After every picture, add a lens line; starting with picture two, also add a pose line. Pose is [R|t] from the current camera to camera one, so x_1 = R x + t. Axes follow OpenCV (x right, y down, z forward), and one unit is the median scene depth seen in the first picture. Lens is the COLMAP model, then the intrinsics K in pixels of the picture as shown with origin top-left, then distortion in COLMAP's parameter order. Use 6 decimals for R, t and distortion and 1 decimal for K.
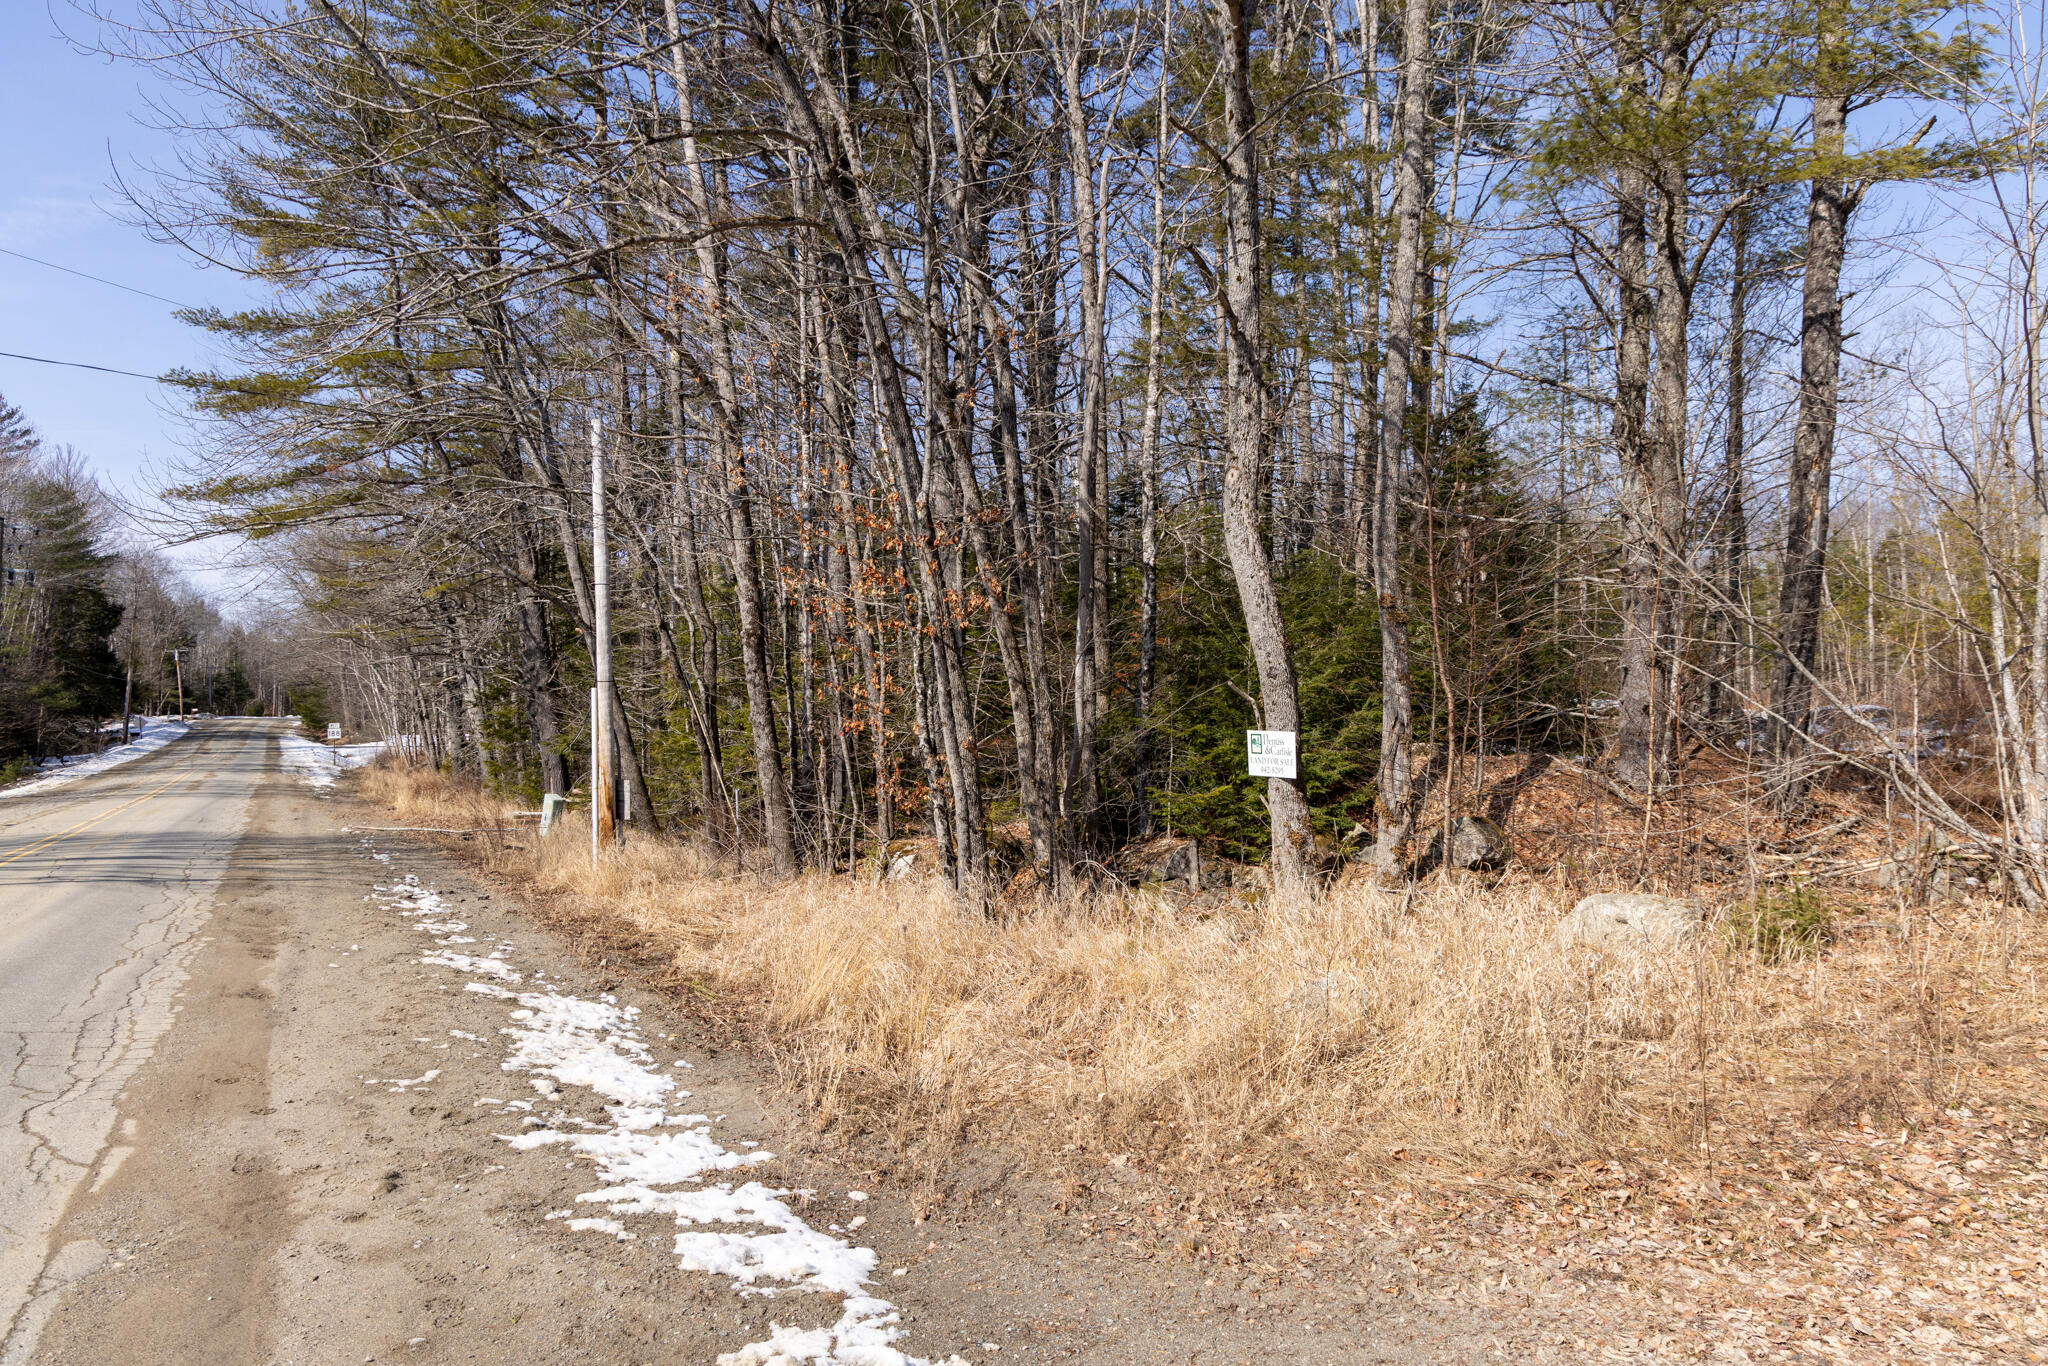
lens RADIAL K [[1412.3, 0, 1024.0], [0, 1412.3, 683.0], [0, 0, 1]] dist [-0.000157, -0.000022]
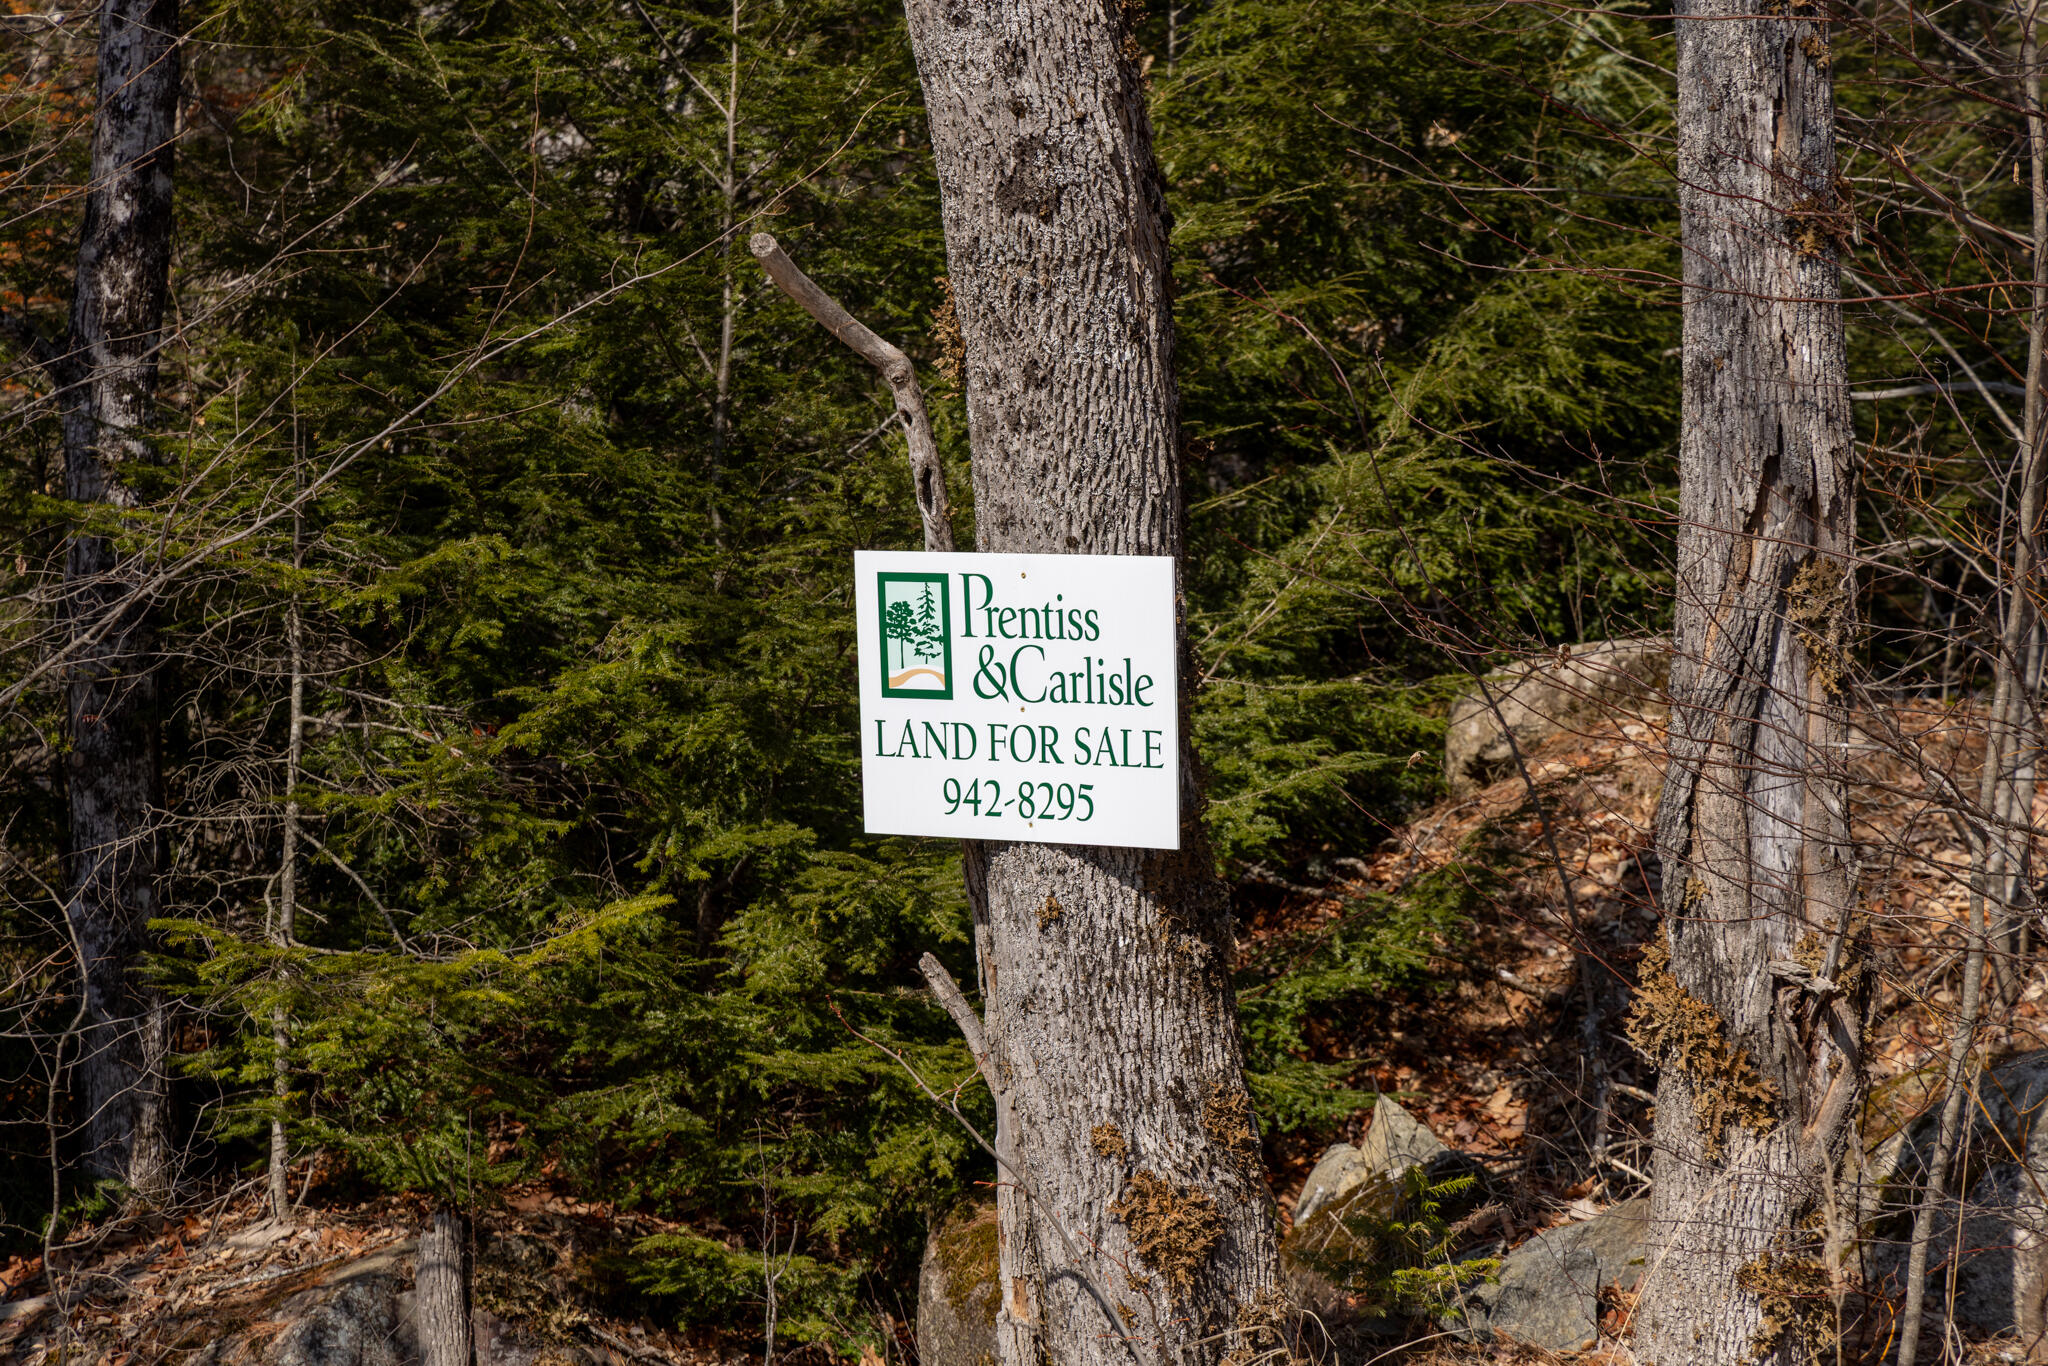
lens RADIAL K [[6033.0, 0, 1024.0], [0, 6033.0, 683.0], [0, 0, 1]] dist [0.042097, 0.752952]
pose [[0.964170, -0.011944, 0.265016, -0.002588], [0.001250, 0.999179, 0.040482, 0.021048], [-0.265282, -0.038700, 0.963394, 0.347257]]
